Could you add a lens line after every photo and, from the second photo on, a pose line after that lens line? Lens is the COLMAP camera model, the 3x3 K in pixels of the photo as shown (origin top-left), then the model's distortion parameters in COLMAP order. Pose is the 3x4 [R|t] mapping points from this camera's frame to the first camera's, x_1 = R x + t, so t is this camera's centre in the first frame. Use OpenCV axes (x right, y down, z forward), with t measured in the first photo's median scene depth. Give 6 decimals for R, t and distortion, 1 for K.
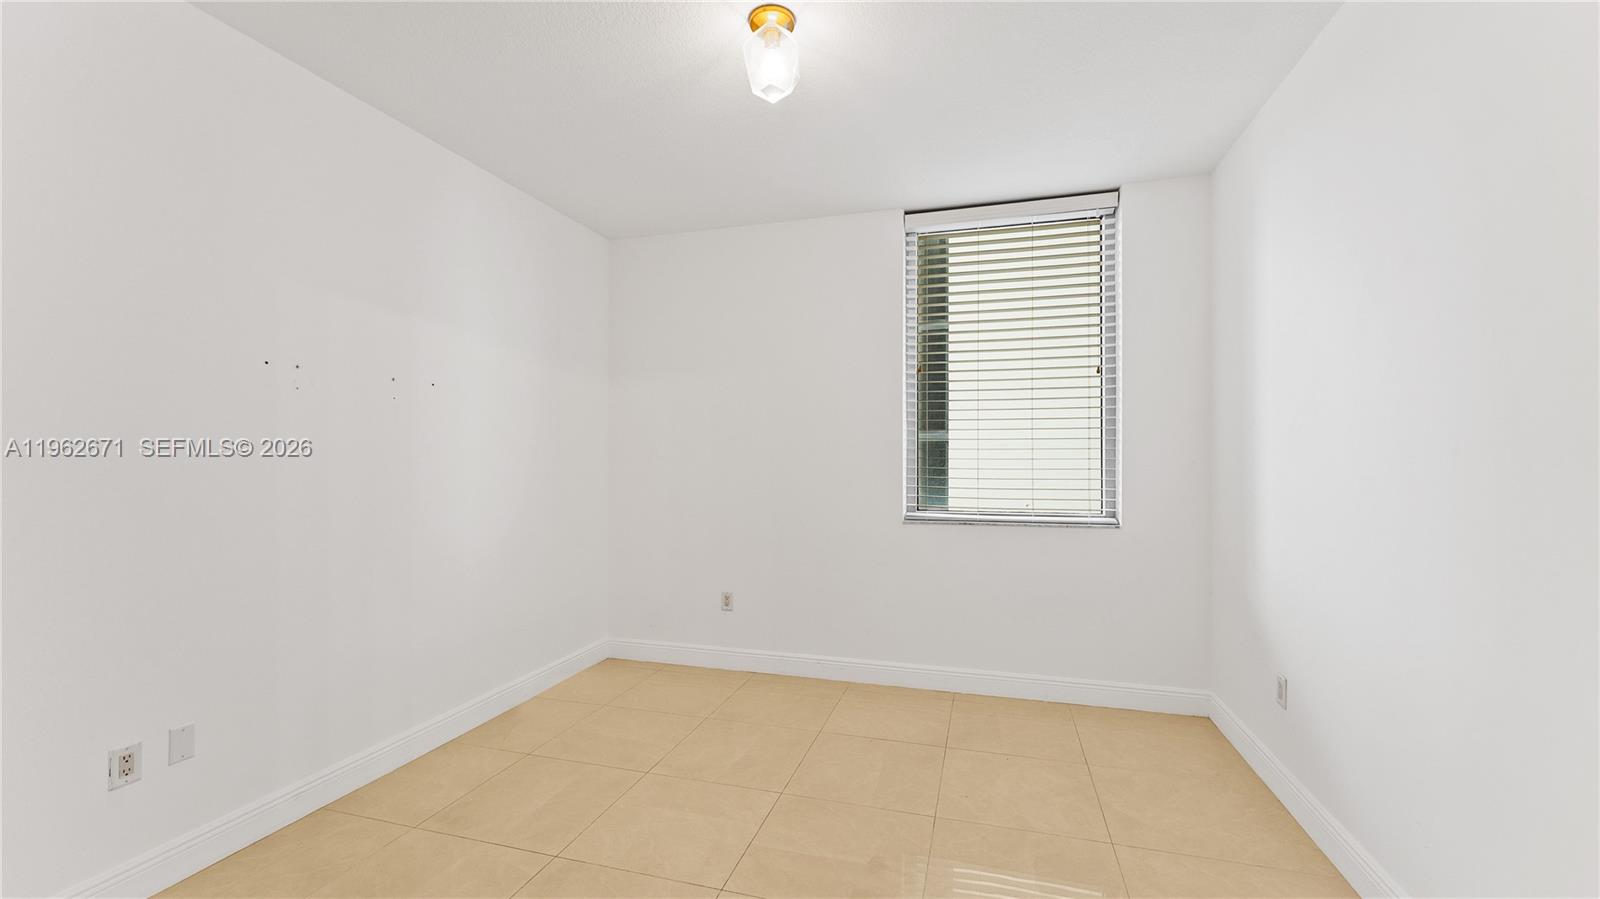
lens RADIAL K [[626.1, 0, 800.4], [0, 626.1, 465.5], [0, 0, 1]] dist [0.000696, 0.000054]
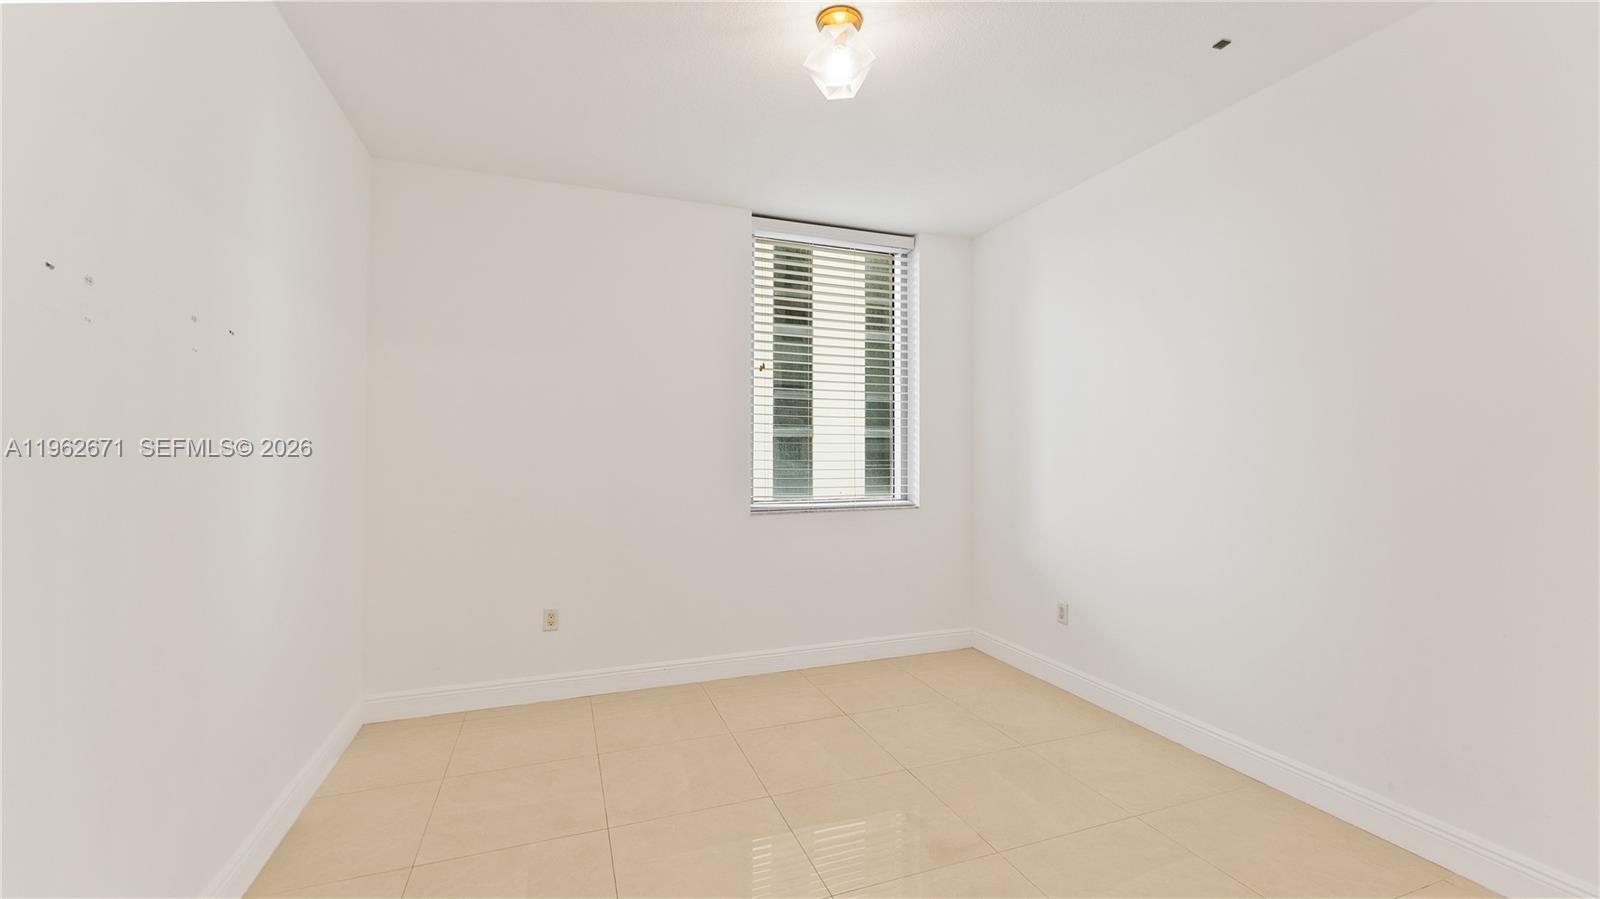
lens RADIAL K [[633.3, 0, 800.0], [0, 633.3, 449.5], [0, 0, 1]] dist [0.000376, -0.000012]
pose [[0.806104, 0.002761, 0.591768, -0.413545], [0.005810, 0.999904, -0.012580, -0.001689], [-0.591746, 0.013579, 0.806010, 0.122709]]
